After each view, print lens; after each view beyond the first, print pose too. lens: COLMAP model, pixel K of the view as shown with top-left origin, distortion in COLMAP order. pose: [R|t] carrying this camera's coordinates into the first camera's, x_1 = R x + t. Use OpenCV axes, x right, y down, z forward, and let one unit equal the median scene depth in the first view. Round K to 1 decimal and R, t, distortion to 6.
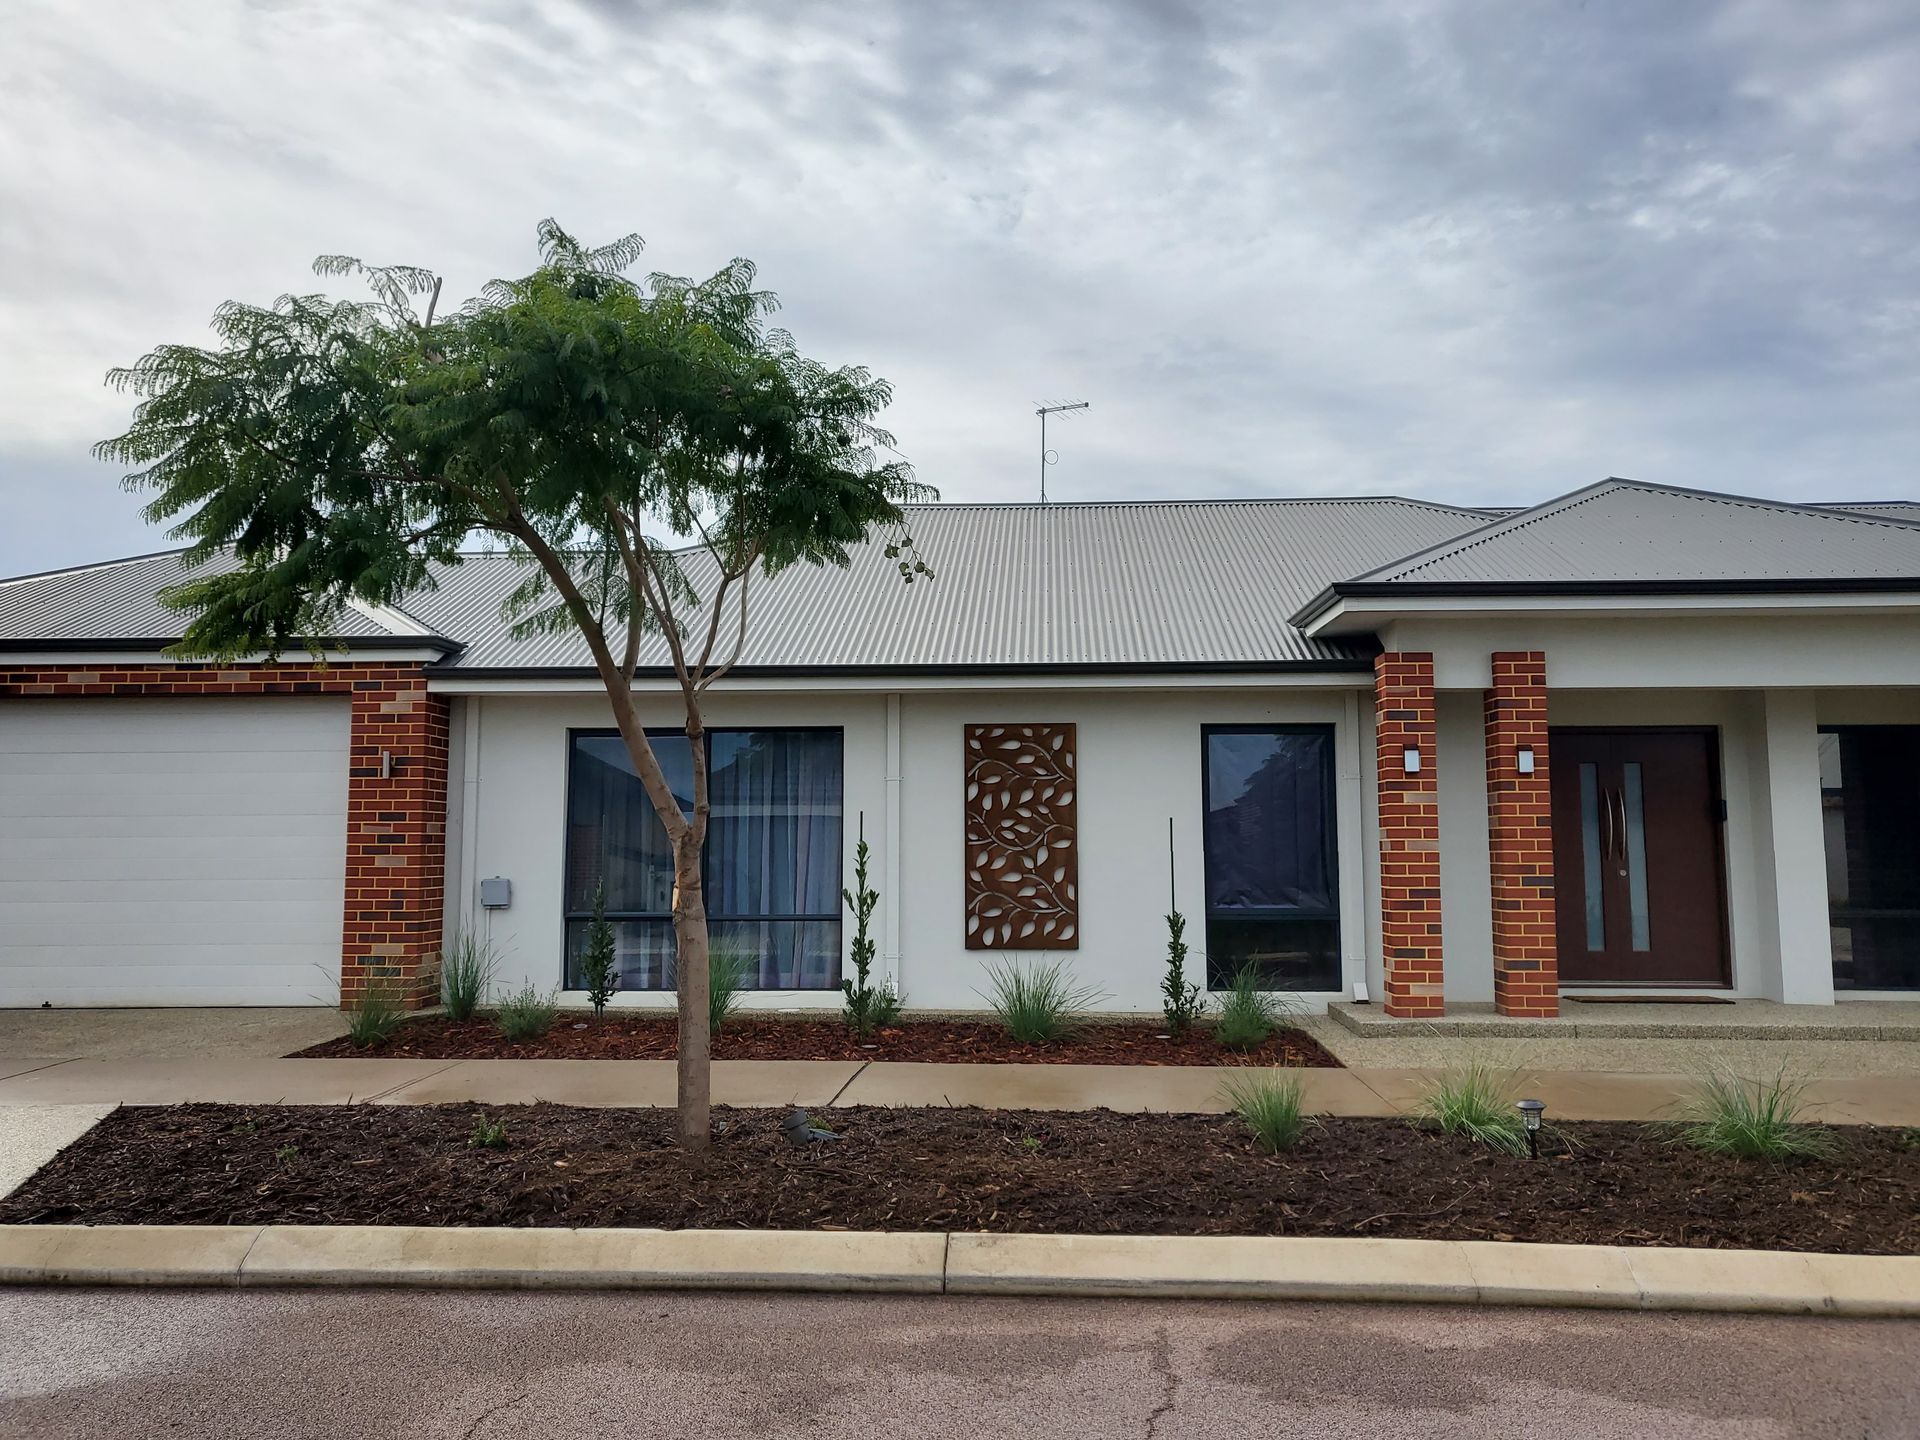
lens RADIAL K [[1472.3, 0, 960.0], [0, 1472.3, 720.0], [0, 0, 1]] dist [0.042735, 0.000836]
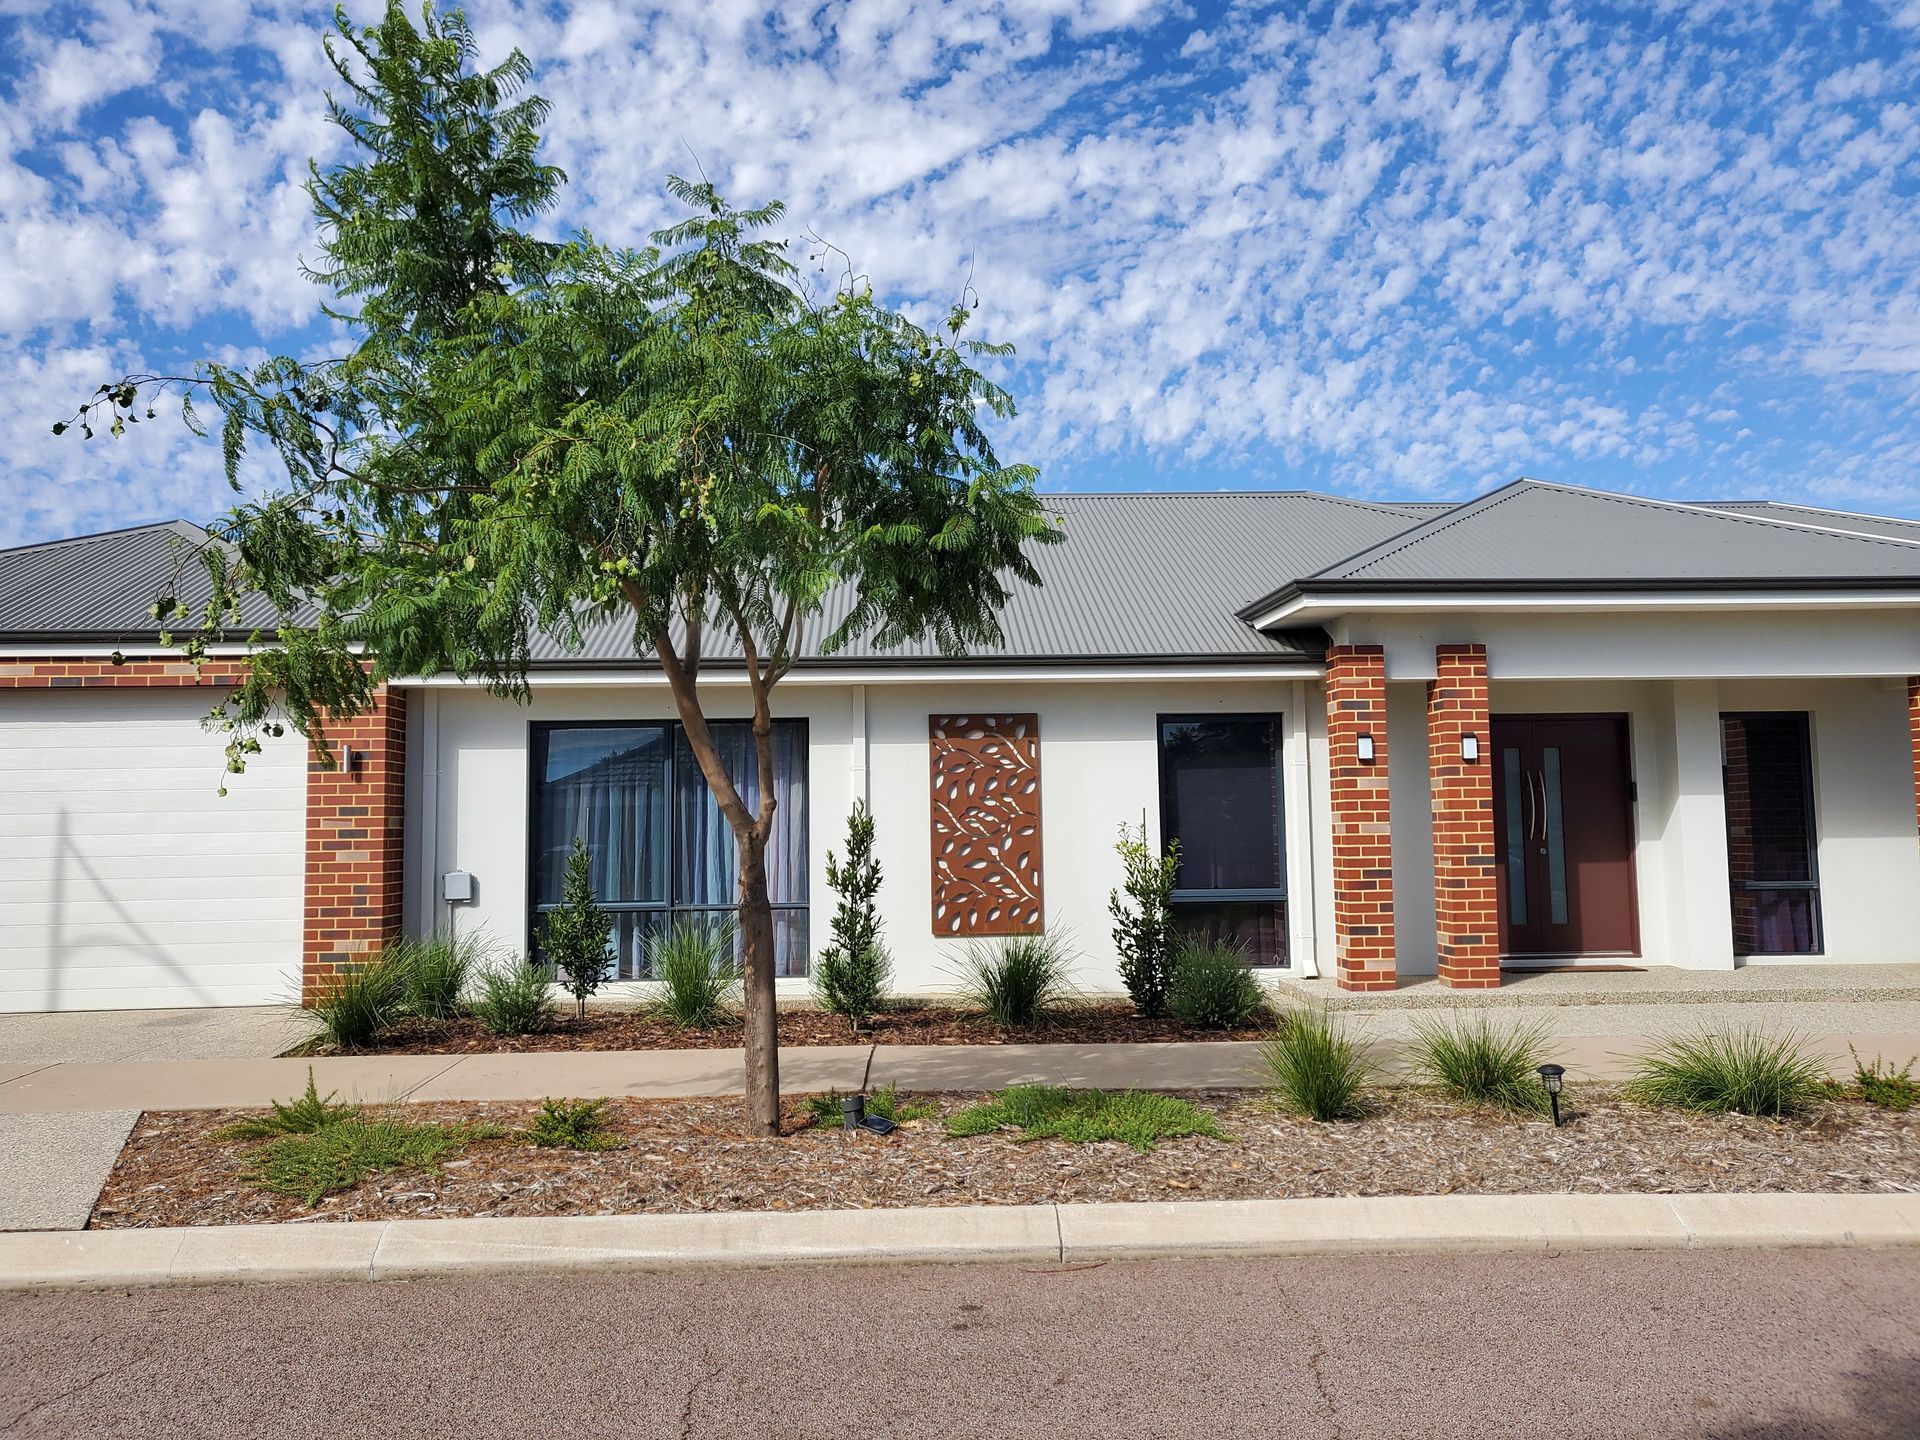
lens RADIAL K [[1460.5, 0, 960.0], [0, 1460.5, 720.0], [0, 0, 1]] dist [-0.000186, 0.052878]
pose [[0.995105, -0.004322, 0.098728, -0.079017], [0.003704, 0.999972, 0.006447, -0.000246], [-0.098753, -0.006050, 0.995094, -0.005903]]
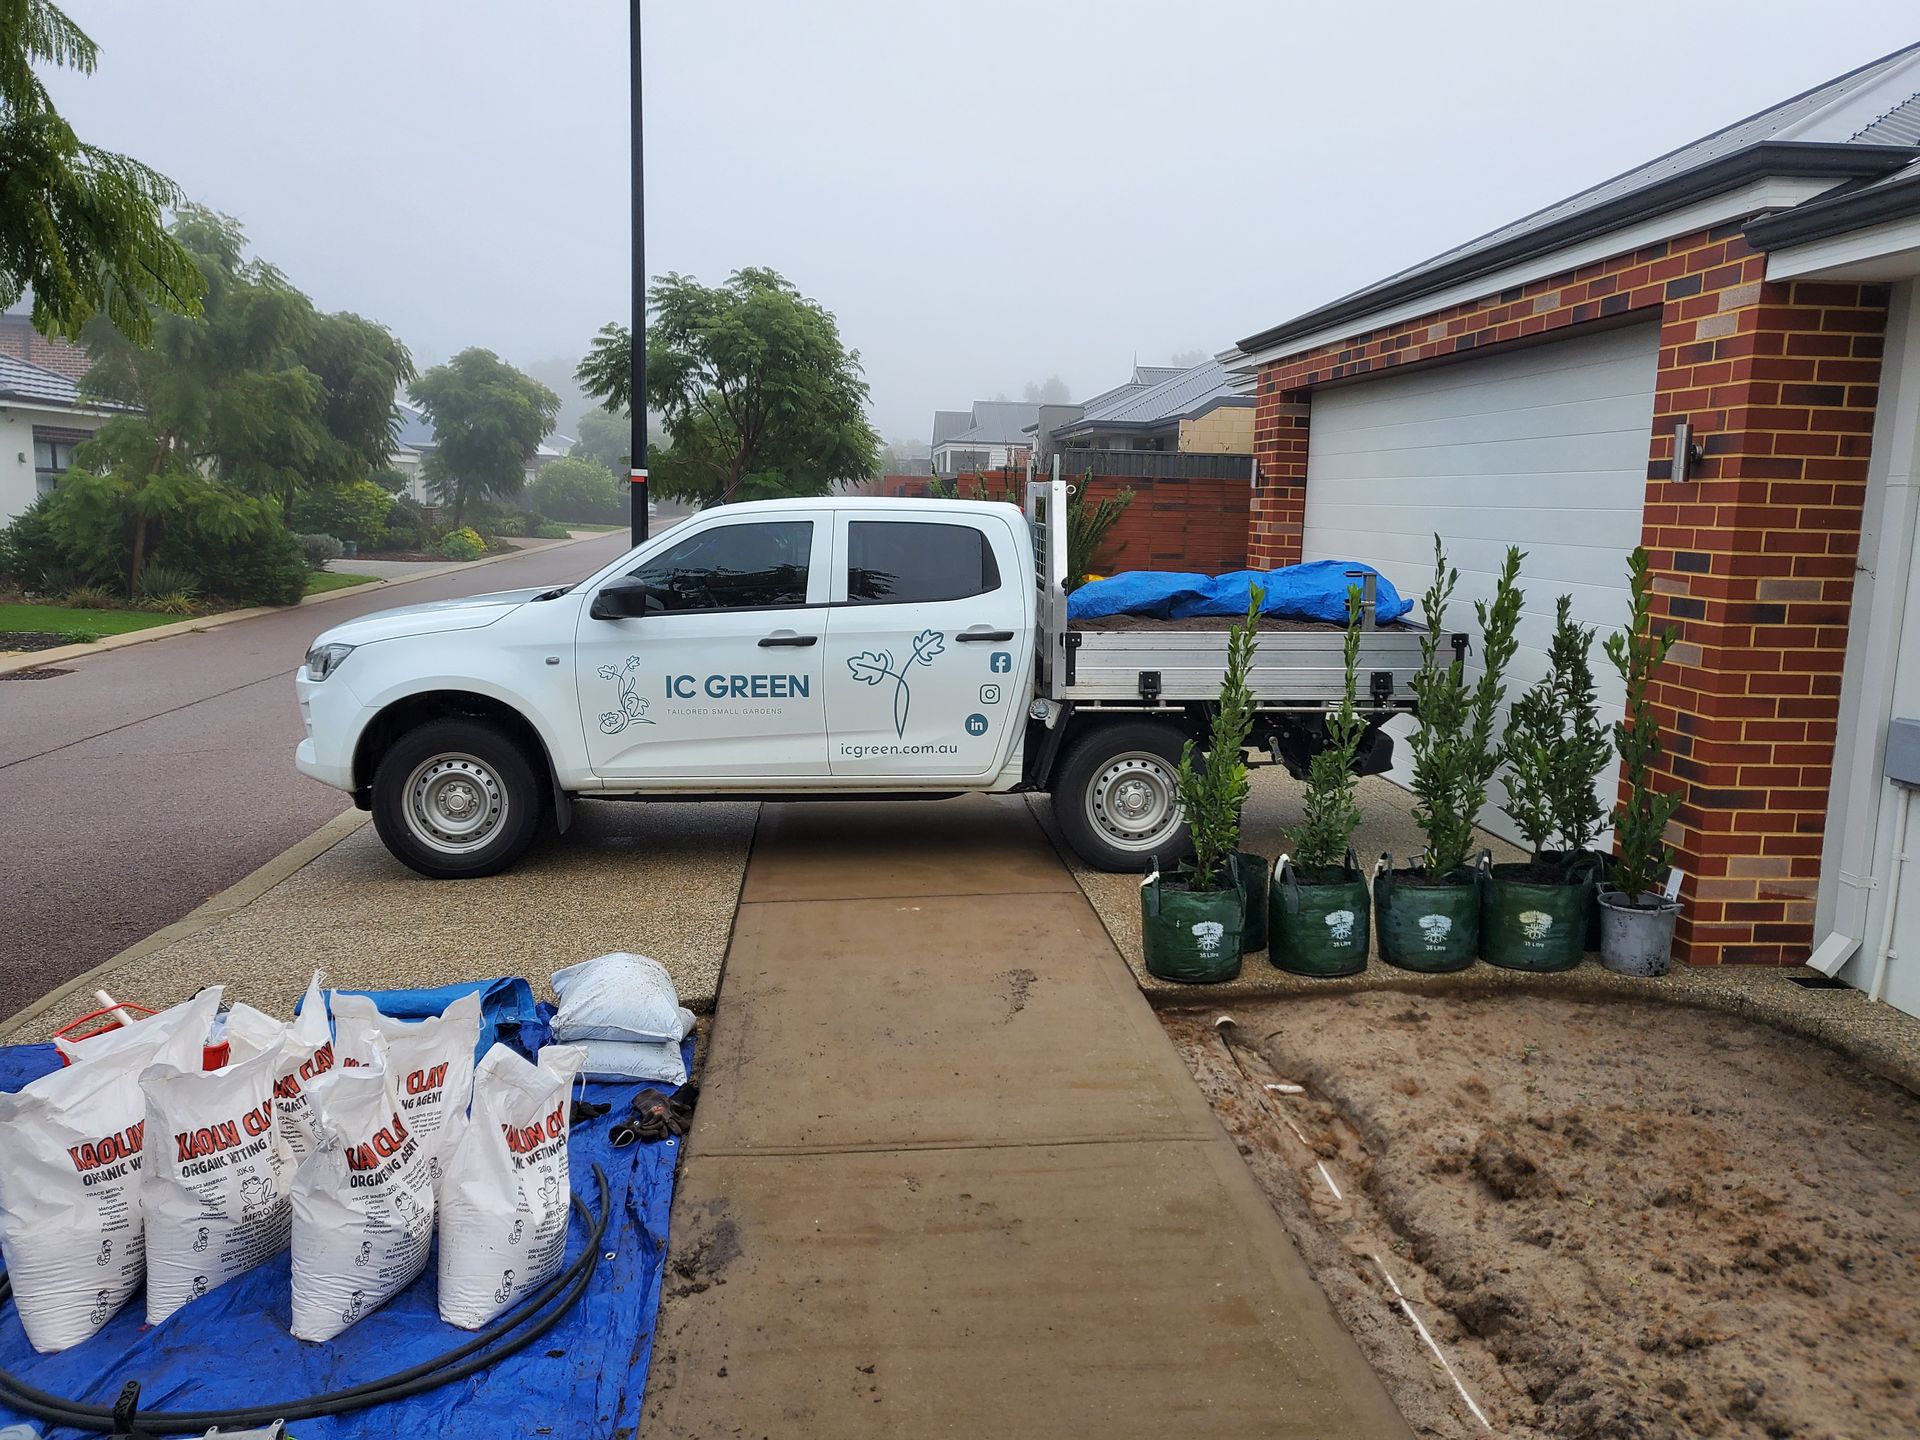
lens RADIAL K [[1460.5, 0, 960.0], [0, 1460.5, 720.0], [0, 0, 1]] dist [-0.000186, 0.052878]
pose [[0.138321, 0.154253, -0.978301, 0.057129], [0.058629, 0.984789, 0.163565, 0.024257], [0.988651, -0.079981, 0.127173, 0.710141]]
